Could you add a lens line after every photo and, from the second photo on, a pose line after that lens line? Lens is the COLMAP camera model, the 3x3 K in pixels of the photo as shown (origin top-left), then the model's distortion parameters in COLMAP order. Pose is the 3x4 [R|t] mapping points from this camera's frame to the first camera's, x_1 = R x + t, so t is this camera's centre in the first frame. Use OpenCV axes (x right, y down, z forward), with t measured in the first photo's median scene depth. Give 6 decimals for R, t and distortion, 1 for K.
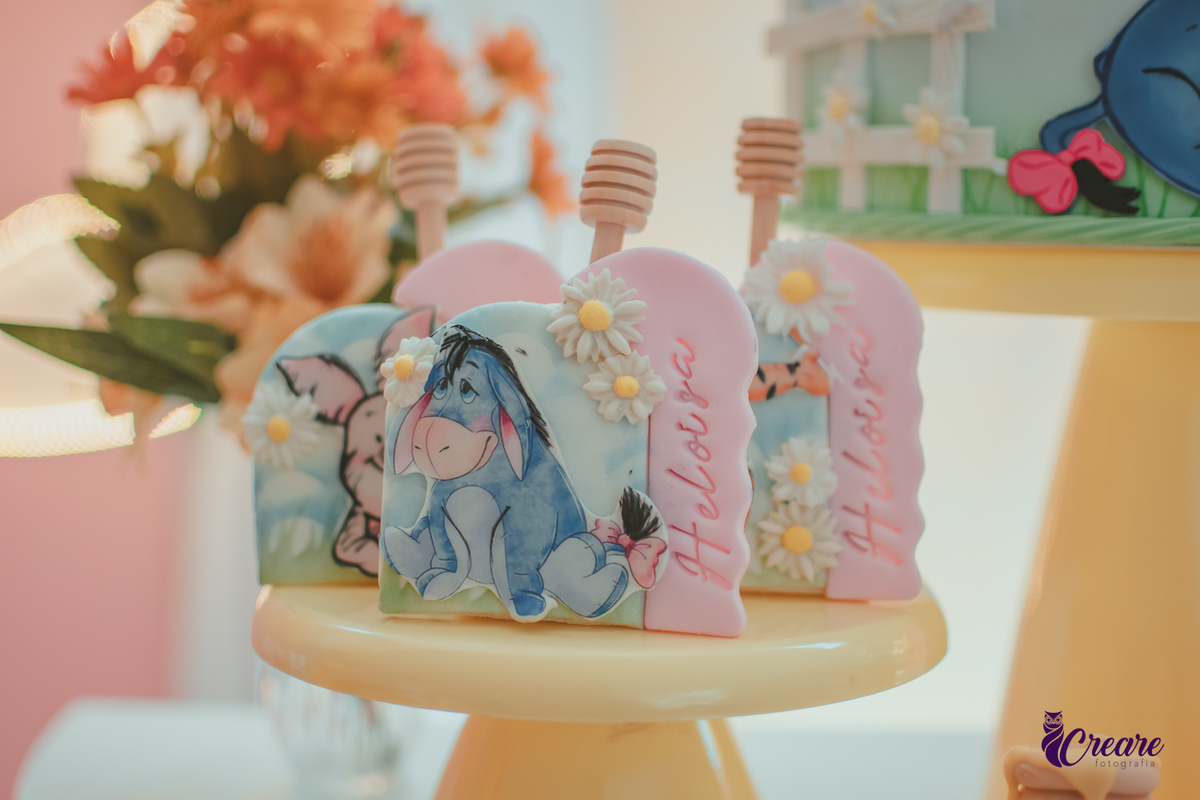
lens RADIAL K [[1830.2, 0, 600.0], [0, 1830.2, 400.0], [0, 0, 1]] dist [-0.185917, 0.008386]
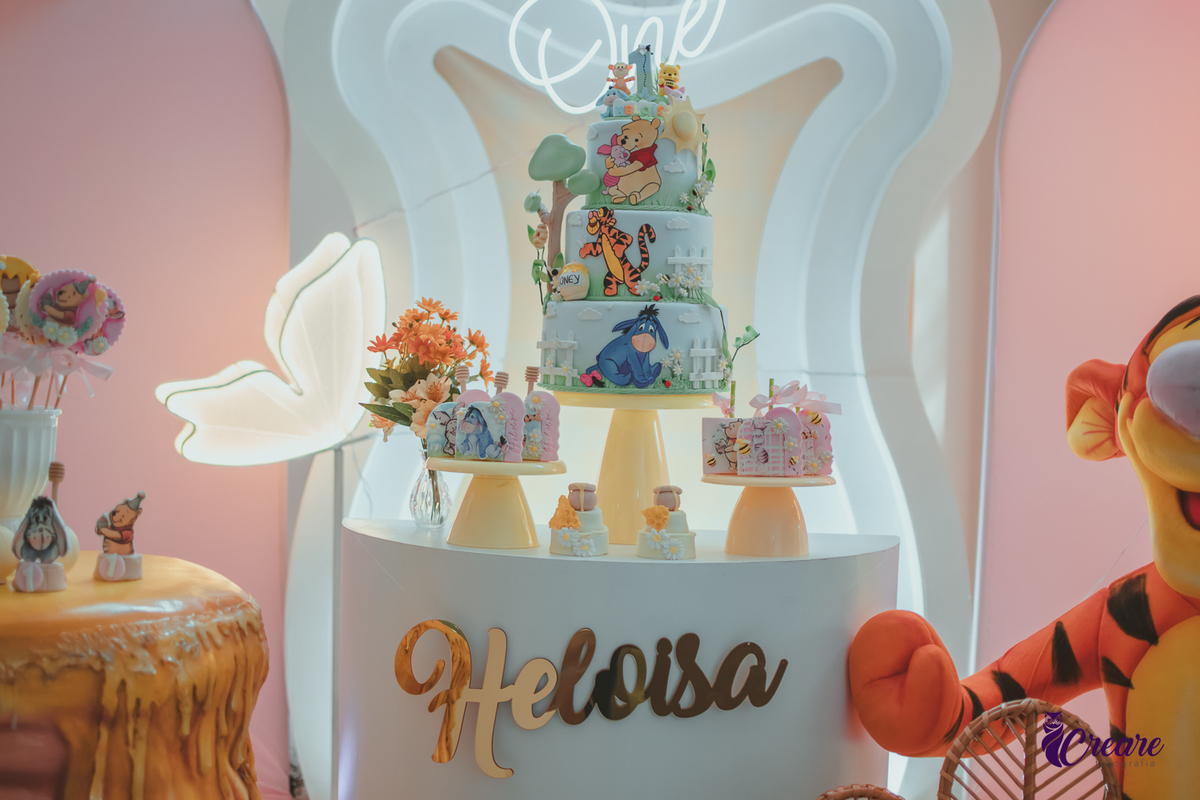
lens RADIAL K [[1830.2, 0, 600.0], [0, 1830.2, 400.0], [0, 0, 1]] dist [-0.185917, 0.008386]
pose [[0.998548, 0.025157, 0.047638, 0.043185], [-0.021854, 0.997403, -0.068631, 0.290320], [-0.049241, 0.067490, 0.996504, -4.188163]]
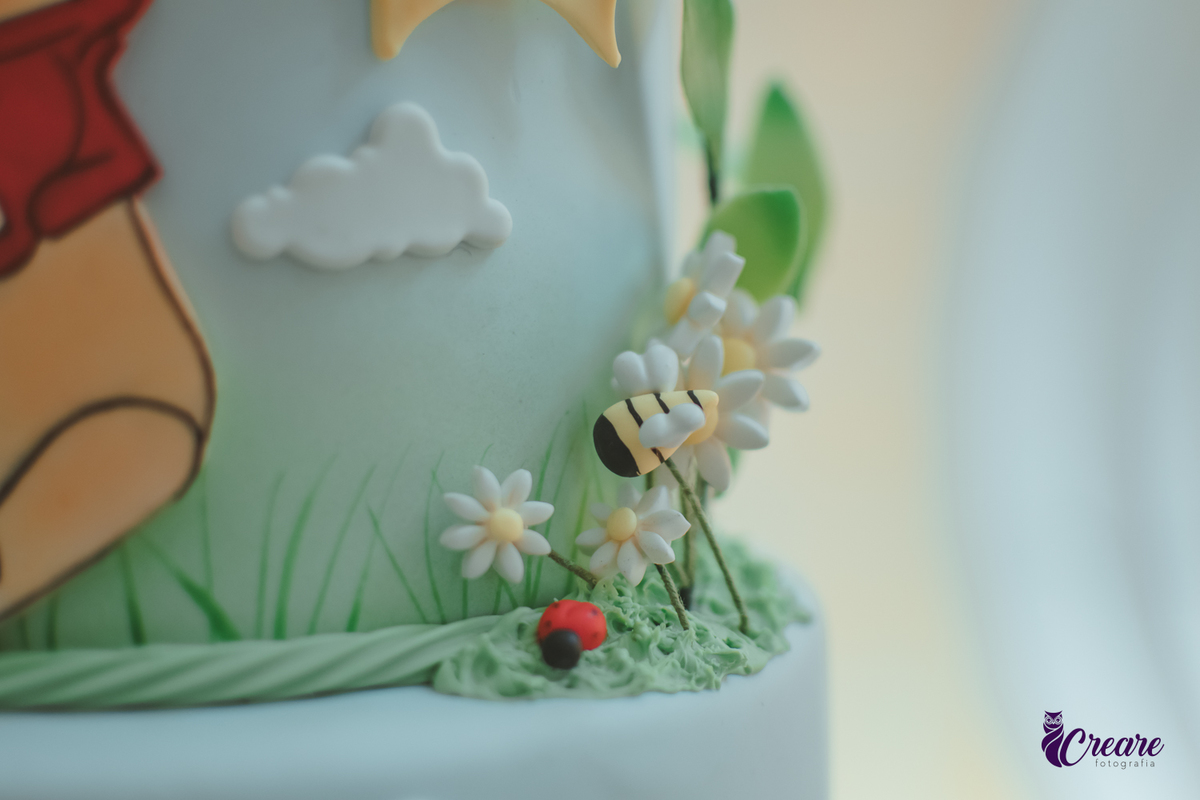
lens RADIAL K [[1830.2, 0, 600.0], [0, 1830.2, 400.0], [0, 0, 1]] dist [-0.185917, 0.008386]
pose [[0.998938, -0.014924, -0.043588, 0.580219], [0.015058, 0.999883, 0.002765, -0.708507], [0.043541, -0.003419, 0.999046, 0.592670]]
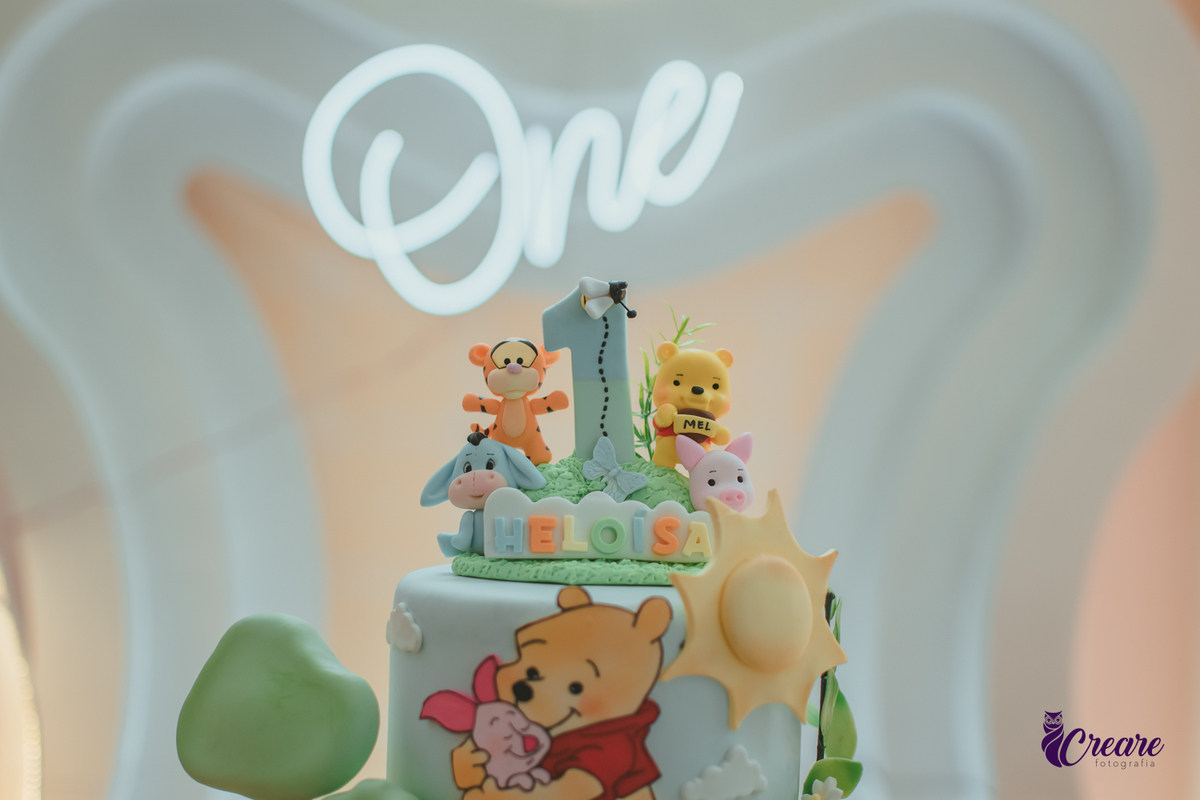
lens RADIAL K [[1830.2, 0, 600.0], [0, 1830.2, 400.0], [0, 0, 1]] dist [-0.185917, 0.008386]
pose [[0.995401, 0.027633, 0.091719, 0.274586], [-0.018083, 0.994479, -0.103363, -0.902109], [-0.094069, 0.101229, 0.990406, -0.279285]]
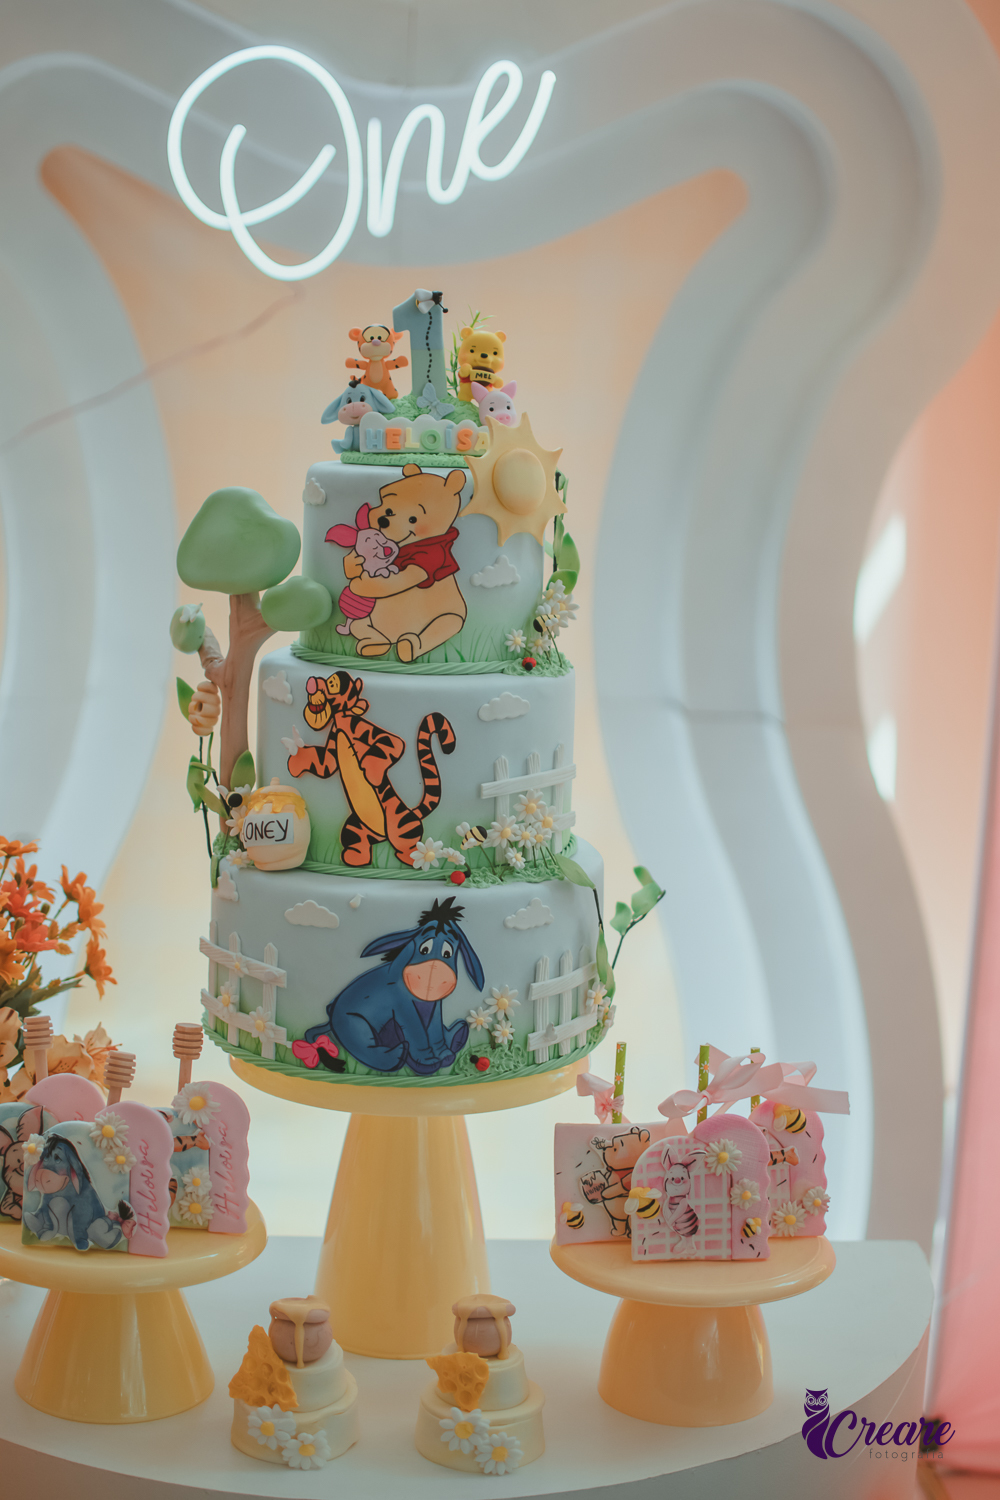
lens RADIAL K [[2287.7, 0, 494.0], [0, 2287.7, 712.6], [0, 0, 1]] dist [-0.185917, 0.008386]
pose [[0.992630, 0.013532, 0.120425, 0.131004], [-0.019360, 0.998690, 0.047363, -0.722042], [-0.119626, -0.049345, 0.991592, -1.959047]]
